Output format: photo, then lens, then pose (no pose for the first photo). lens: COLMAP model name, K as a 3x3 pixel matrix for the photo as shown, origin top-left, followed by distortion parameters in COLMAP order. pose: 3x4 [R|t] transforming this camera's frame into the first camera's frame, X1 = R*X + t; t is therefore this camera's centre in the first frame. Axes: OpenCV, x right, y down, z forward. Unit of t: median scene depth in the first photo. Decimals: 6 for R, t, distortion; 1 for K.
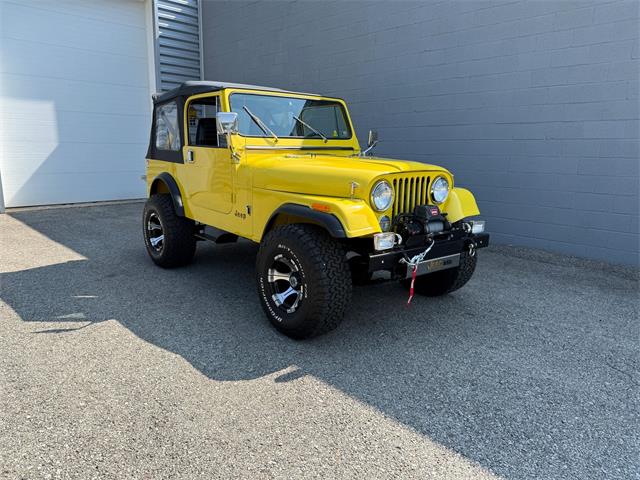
lens RADIAL K [[446.3, 0, 318.6], [0, 446.3, 236.5], [0, 0, 1]] dist [0.083951, -0.116536]
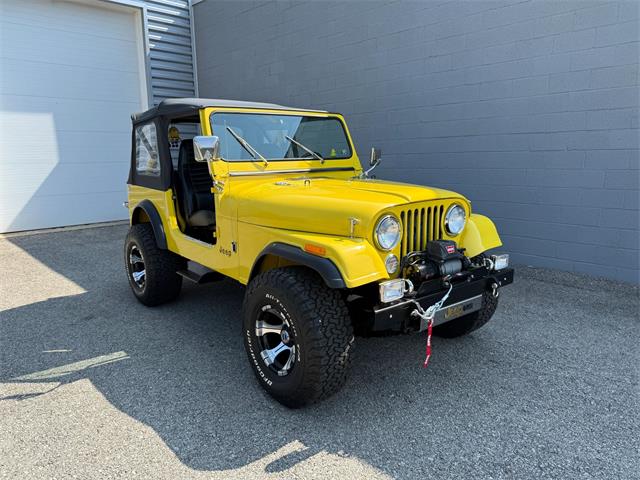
lens RADIAL K [[449.7, 0, 320.0], [0, 449.7, 240.8], [0, 0, 1]] dist [0.041673, -0.051264]
pose [[0.999594, -0.025705, -0.012276, 0.021427], [0.025645, 0.999659, -0.004981, -0.064647], [0.012400, 0.004664, 0.999912, 0.134997]]
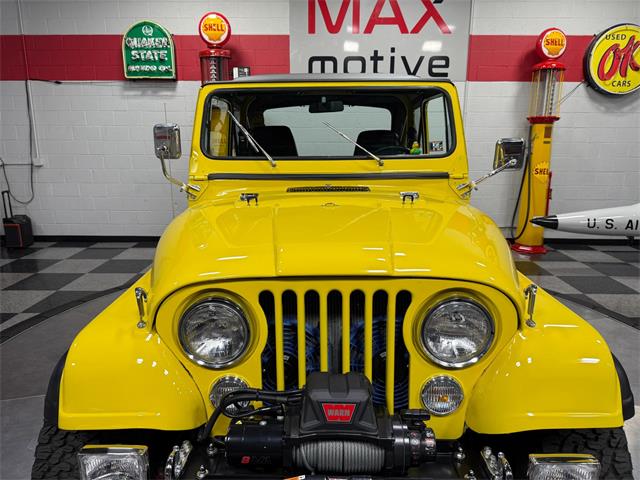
lens RADIAL K [[453.3, 0, 316.0], [0, 453.3, 240.0], [0, 0, 1]] dist [-0.021356, 0.005889]
pose [[0.753294, 0.133870, -0.643915, 0.397499], [-0.114441, 0.990809, 0.072109, -0.182971], [0.647650, 0.019371, 0.761692, 0.651086]]
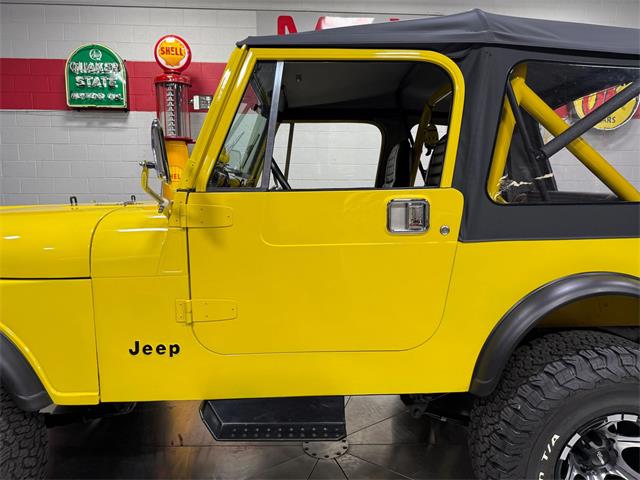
lens RADIAL K [[447.8, 0, 325.4], [0, 447.8, 238.2], [0, 0, 1]] dist [-0.005414, -0.005029]
pose [[0.807074, 0.050583, -0.588280, 0.249292], [-0.101323, 0.993409, -0.053589, -0.160664], [0.581692, 0.102857, 0.806880, 0.821363]]
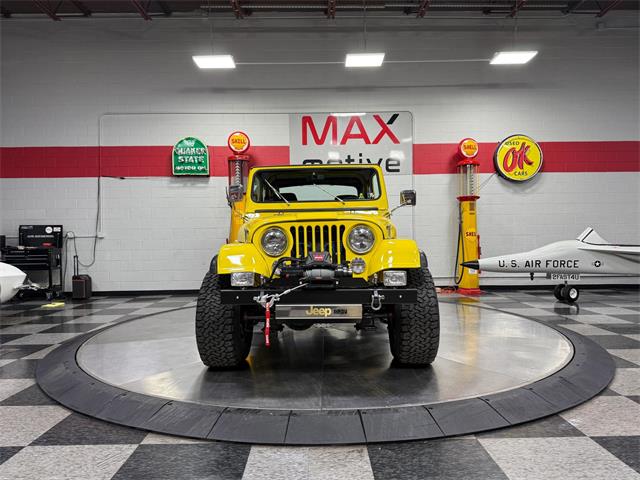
lens RADIAL K [[450.0, 0, 321.0], [0, 450.0, 240.0], [0, 0, 1]] dist [0.042258, -0.052614]
pose [[0.771374, -0.026115, -0.635846, 0.807687], [-0.094301, 0.983436, -0.154792, 0.056086], [0.629356, 0.179364, 0.756134, 0.207626]]
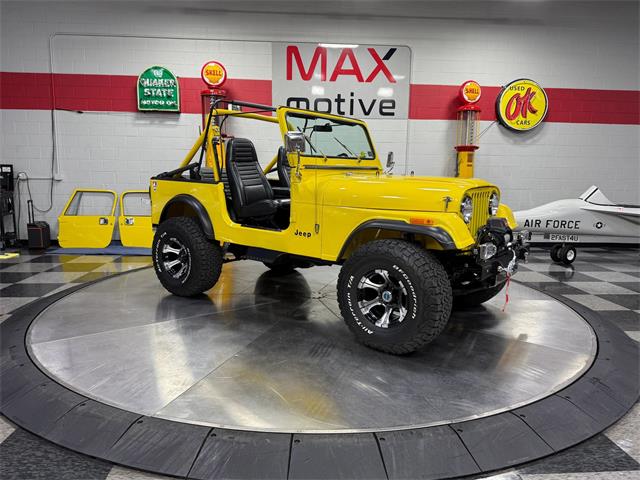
lens RADIAL K [[452.7, 0, 320.4], [0, 452.7, 239.9], [0, 0, 1]] dist [-0.002532, -0.005592]
pose [[0.806446, 0.078688, -0.586049, 0.646922], [-0.112808, 0.993376, -0.021853, -0.031315], [0.580448, 0.083735, 0.809981, 0.305029]]
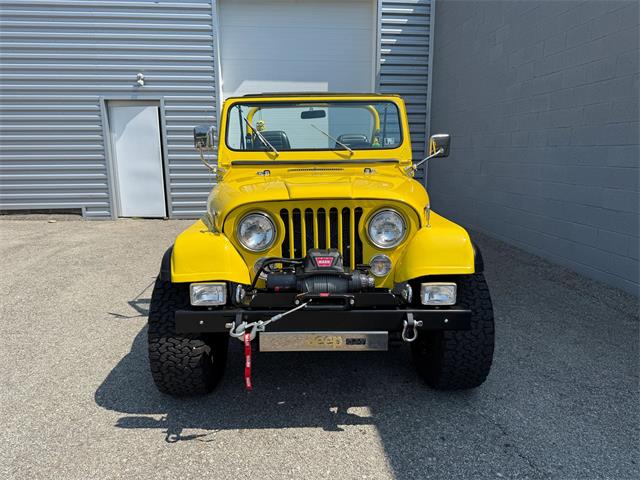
lens RADIAL K [[449.7, 0, 320.0], [0, 449.7, 240.8], [0, 0, 1]] dist [0.041673, -0.051264]
pose [[0.780792, 0.099688, -0.616787, 0.589188], [-0.101022, 0.994343, 0.032827, -0.095244], [0.616570, 0.036677, 0.786445, 0.421552]]
